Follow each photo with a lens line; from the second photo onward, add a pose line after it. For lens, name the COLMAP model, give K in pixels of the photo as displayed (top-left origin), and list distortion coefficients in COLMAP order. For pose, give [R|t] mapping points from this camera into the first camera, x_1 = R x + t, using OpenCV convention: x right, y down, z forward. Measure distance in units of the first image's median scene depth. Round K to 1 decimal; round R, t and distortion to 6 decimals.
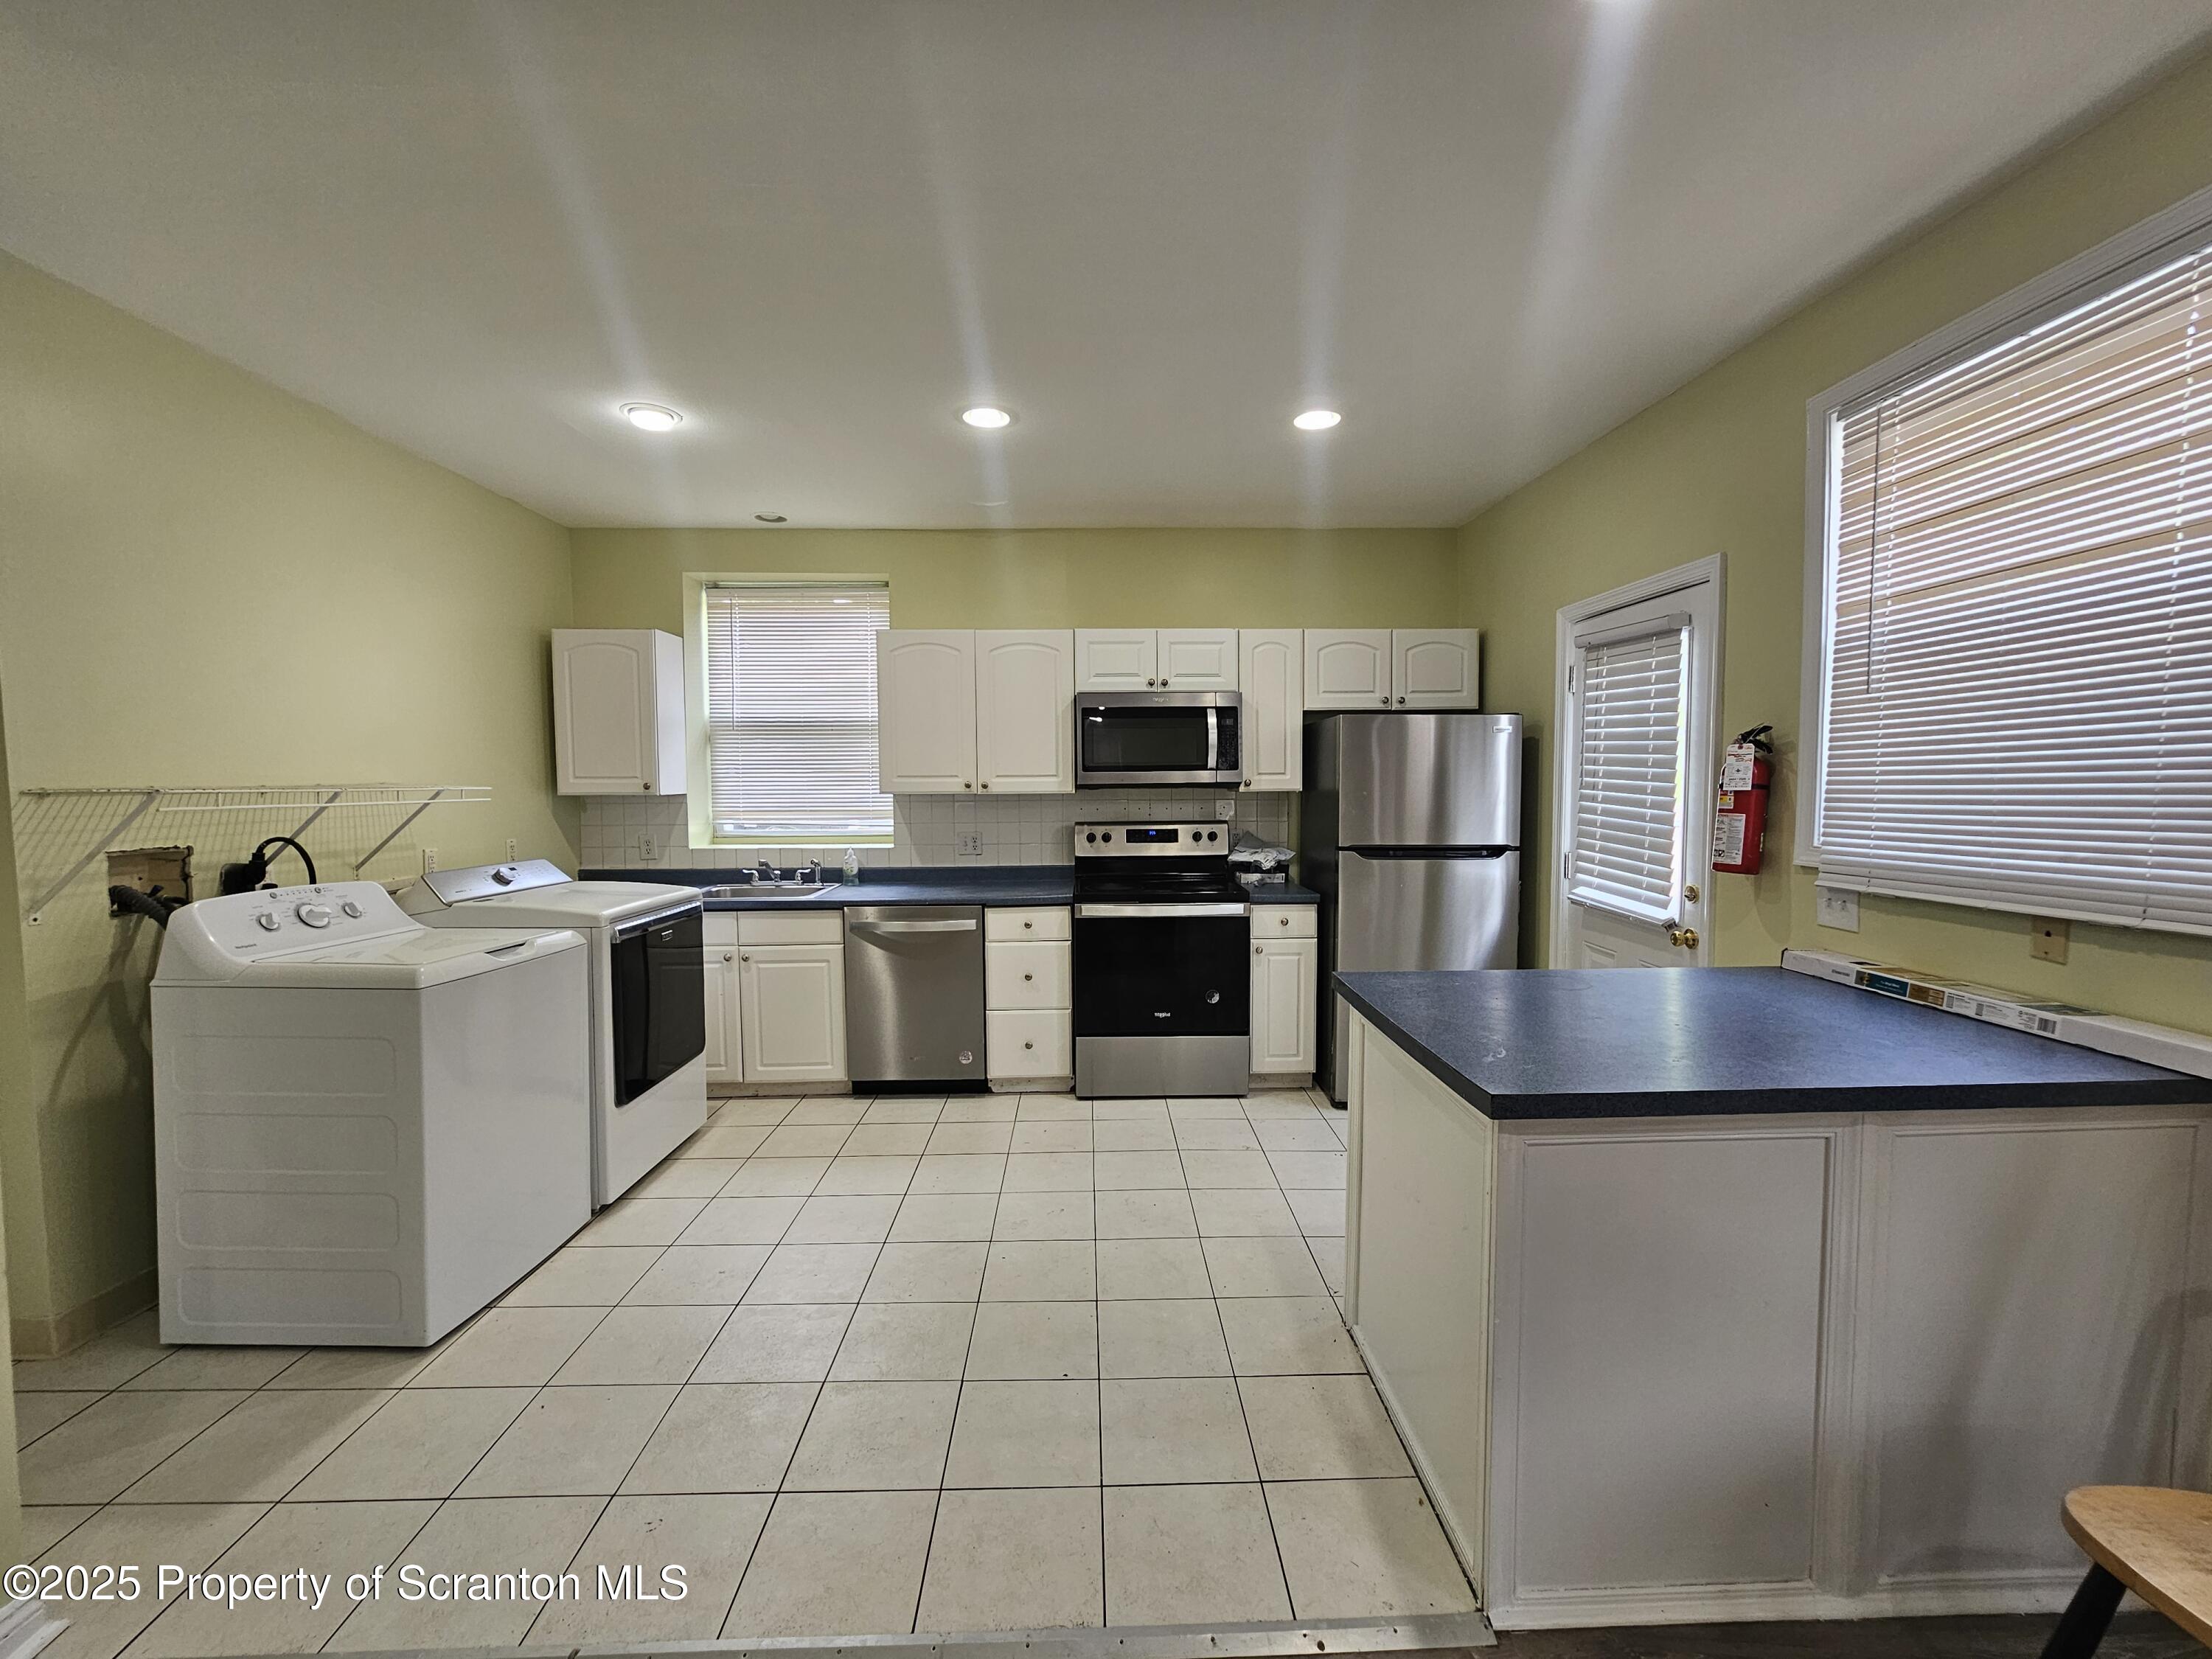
lens RADIAL K [[911.3, 0, 1119.1], [0, 911.3, 825.6], [0, 0, 1]] dist [-0.000006, 0.000059]
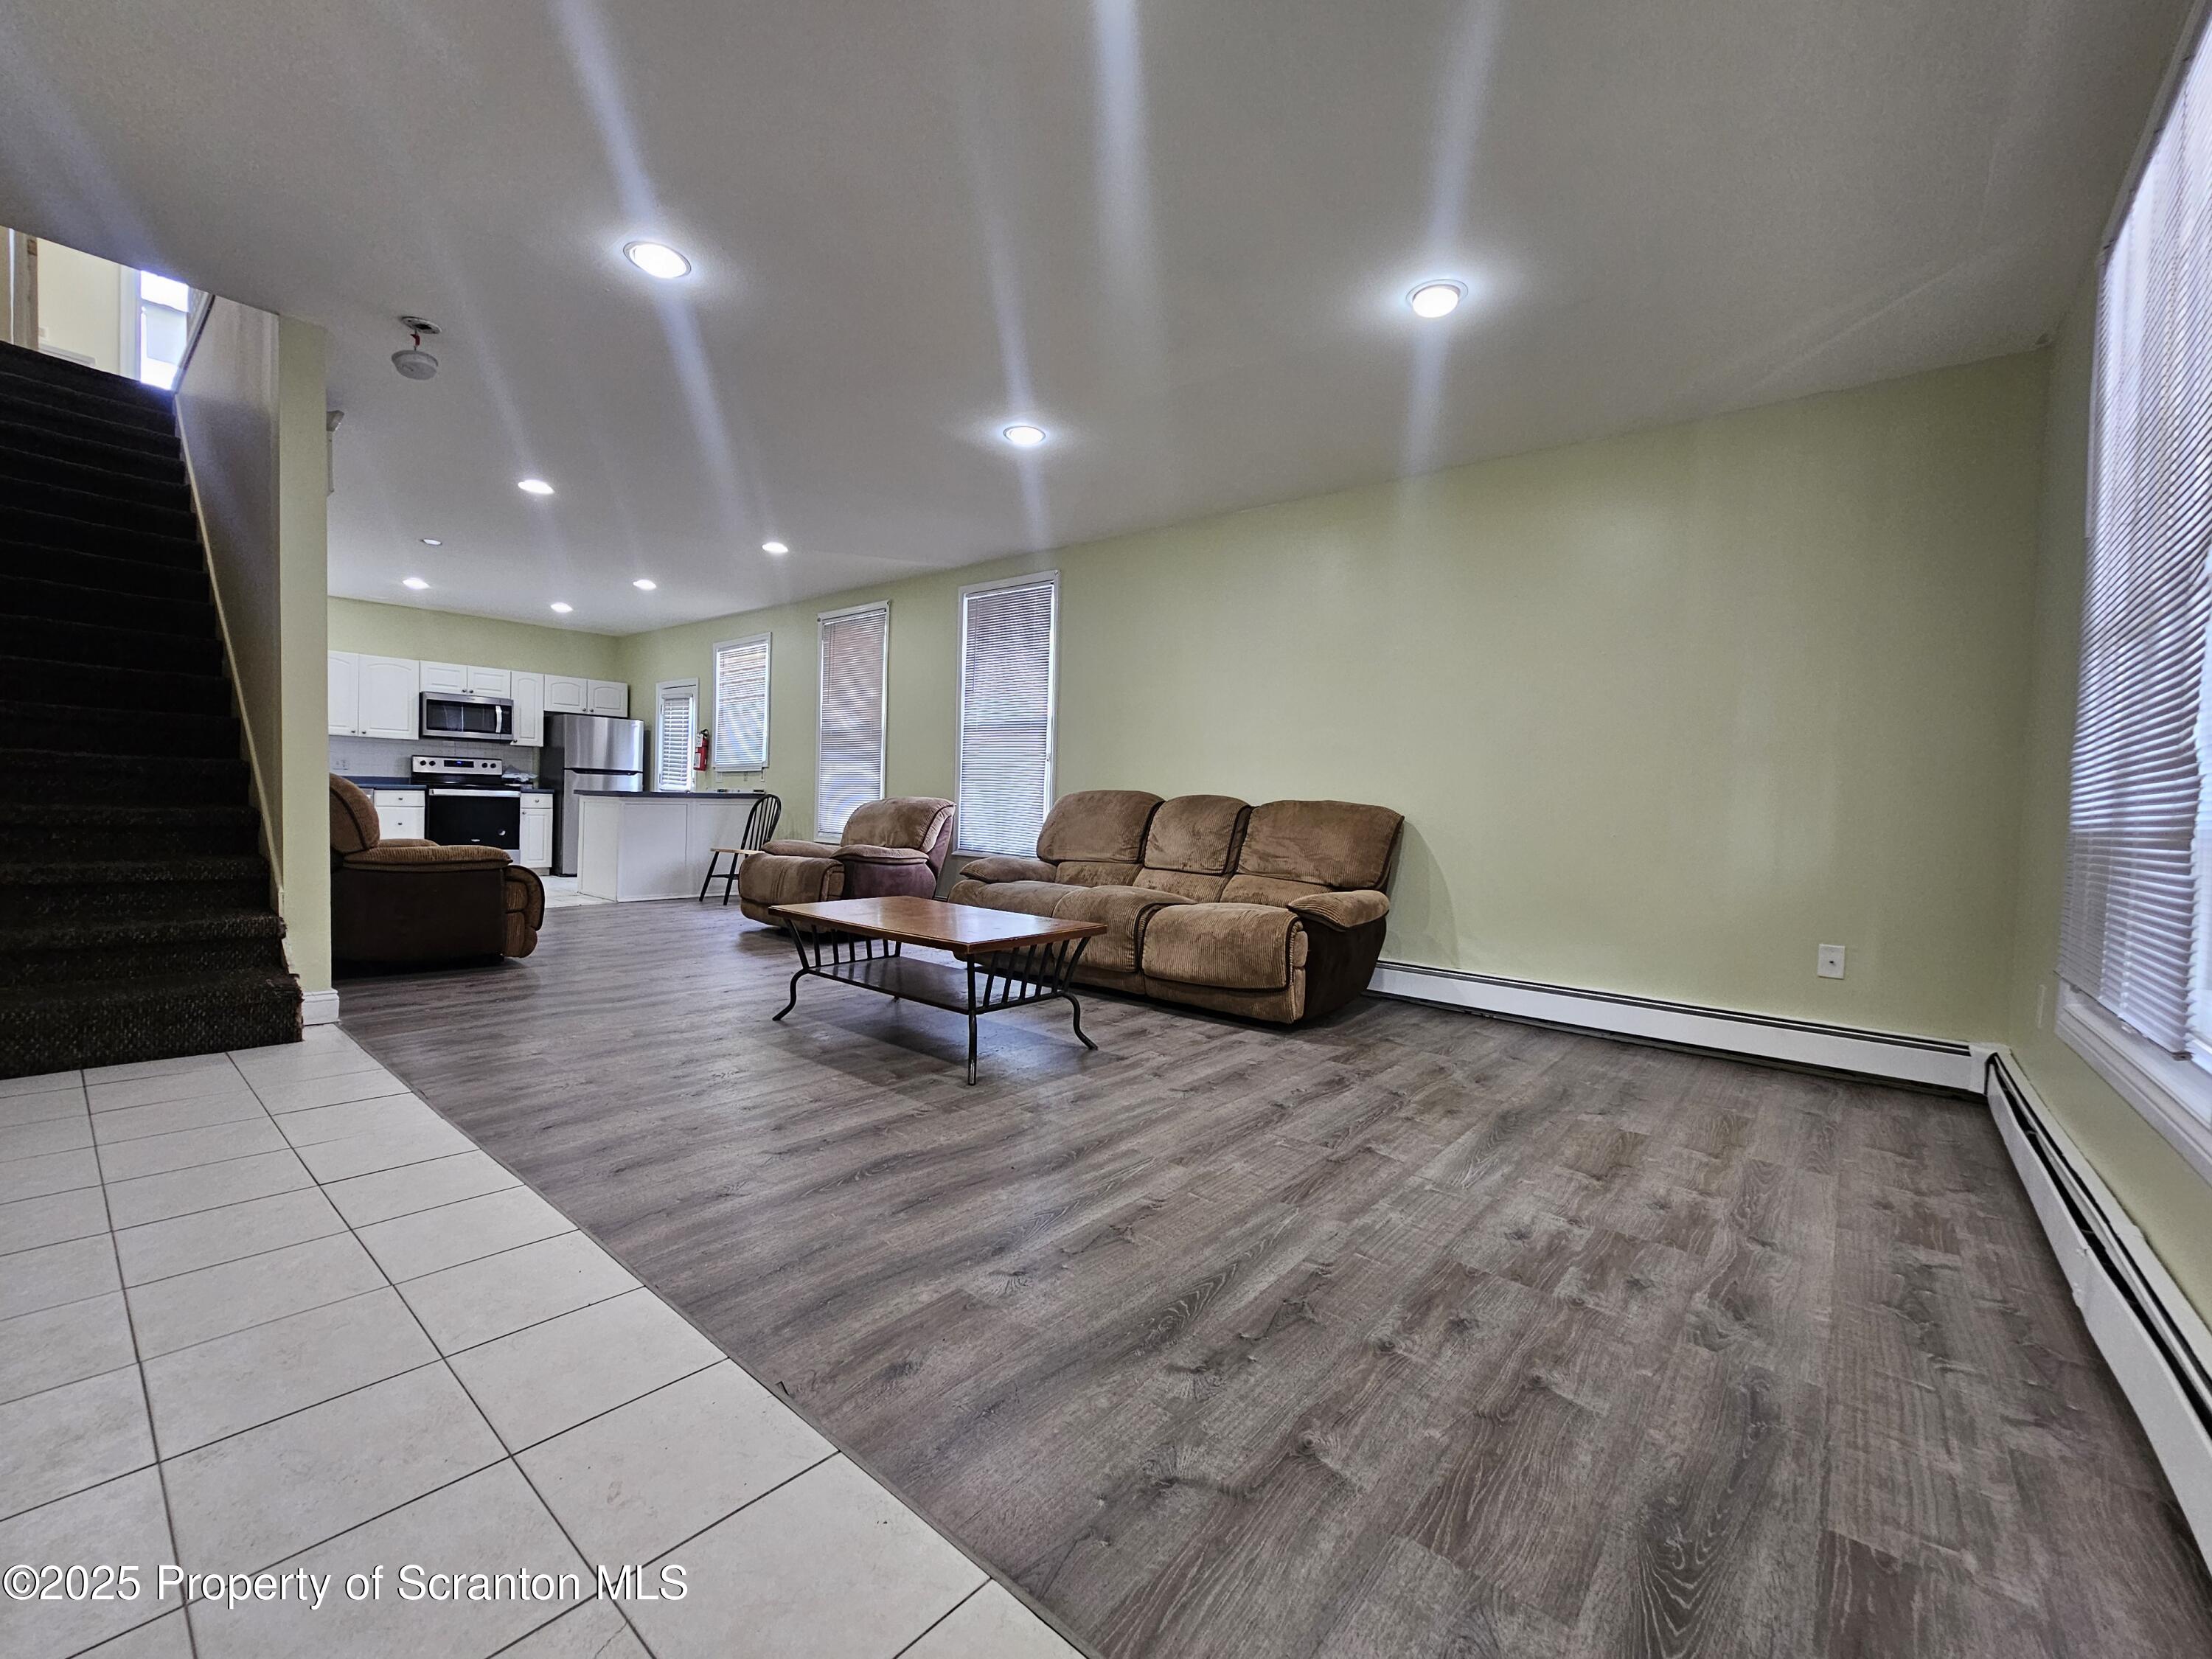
lens RADIAL K [[889.3, 0, 1108.3], [0, 889.3, 825.4], [0, 0, 1]] dist [-0.000042, -0.000010]
pose [[0.669449, 0.003930, 0.742847, -0.501362], [0.008839, 0.999873, -0.013255, 0.201024], [-0.742805, 0.015439, 0.669329, -1.519360]]
